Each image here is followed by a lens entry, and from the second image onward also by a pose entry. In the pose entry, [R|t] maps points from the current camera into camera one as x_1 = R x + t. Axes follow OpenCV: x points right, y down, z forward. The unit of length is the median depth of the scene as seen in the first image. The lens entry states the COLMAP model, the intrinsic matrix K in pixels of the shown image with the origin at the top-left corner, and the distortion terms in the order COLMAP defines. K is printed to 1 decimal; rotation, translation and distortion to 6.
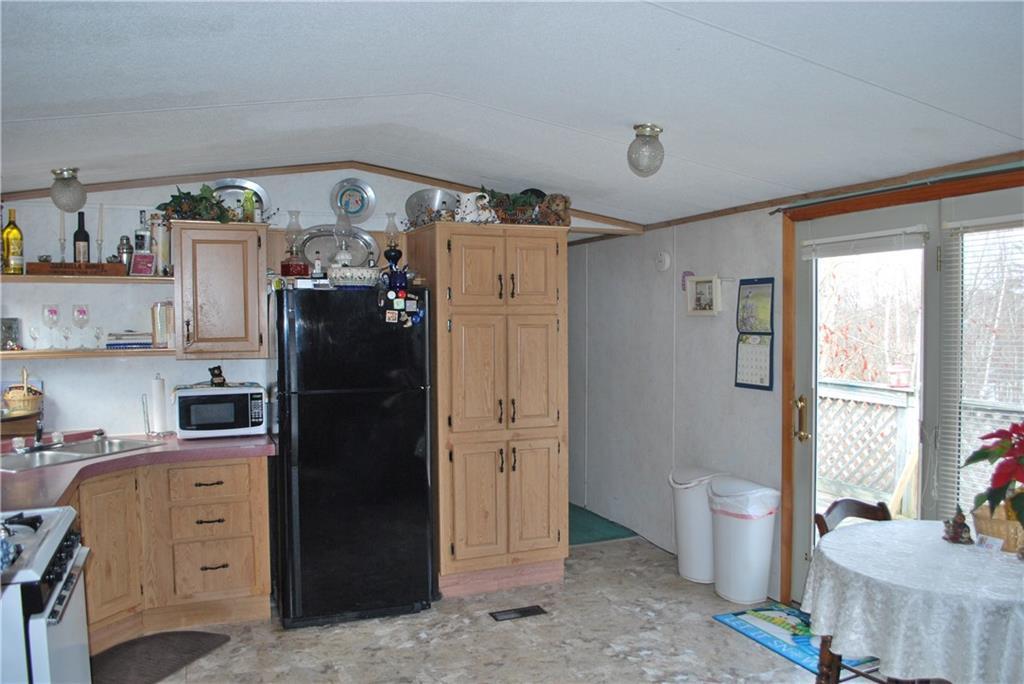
lens RADIAL K [[808.9, 0, 530.4], [0, 808.9, 347.1], [0, 0, 1]] dist [-0.081856, 0.006828]
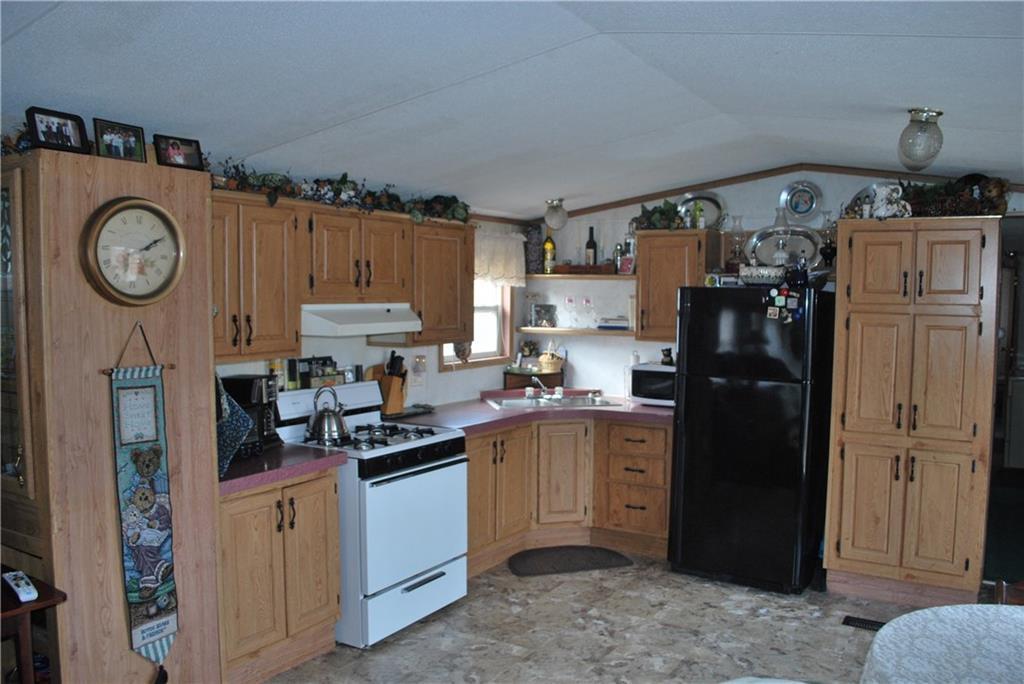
lens RADIAL K [[808.9, 0, 530.4], [0, 808.9, 347.1], [0, 0, 1]] dist [-0.081856, 0.006828]
pose [[0.579915, 0.065835, -0.812012, 0.489351], [-0.045688, 0.997789, 0.048268, -0.027892], [0.813395, 0.009108, 0.581641, 0.111657]]
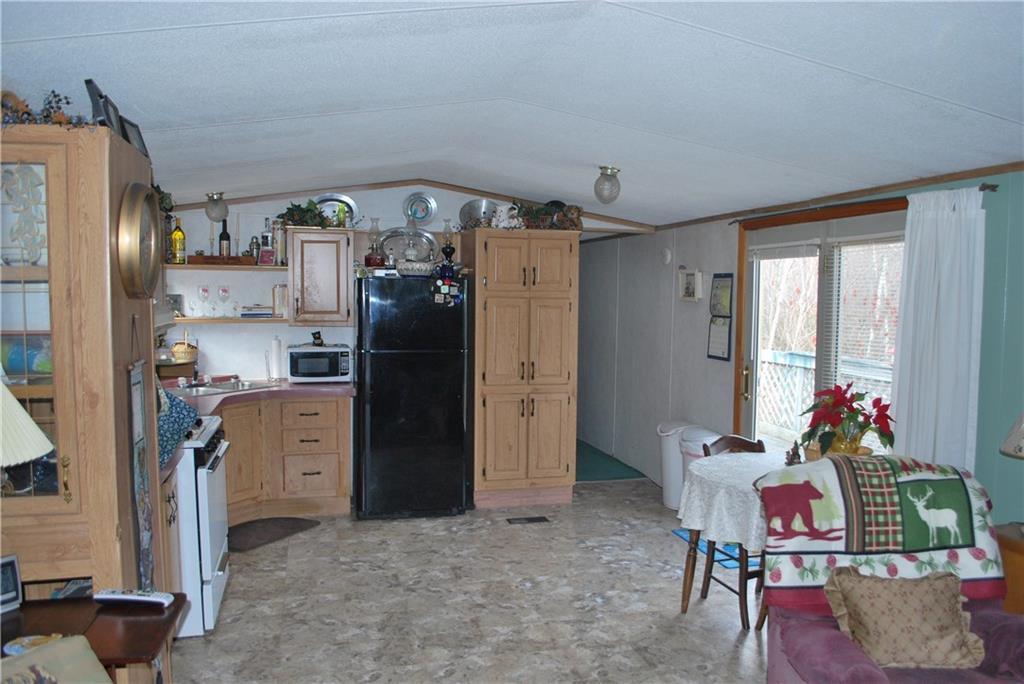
lens RADIAL K [[808.9, 0, 530.4], [0, 808.9, 347.1], [0, 0, 1]] dist [-0.081856, 0.006828]
pose [[0.989471, 0.027764, -0.142041, 0.172228], [-0.023115, 0.999145, 0.034278, -0.005483], [0.142871, -0.030634, 0.989267, -0.328419]]
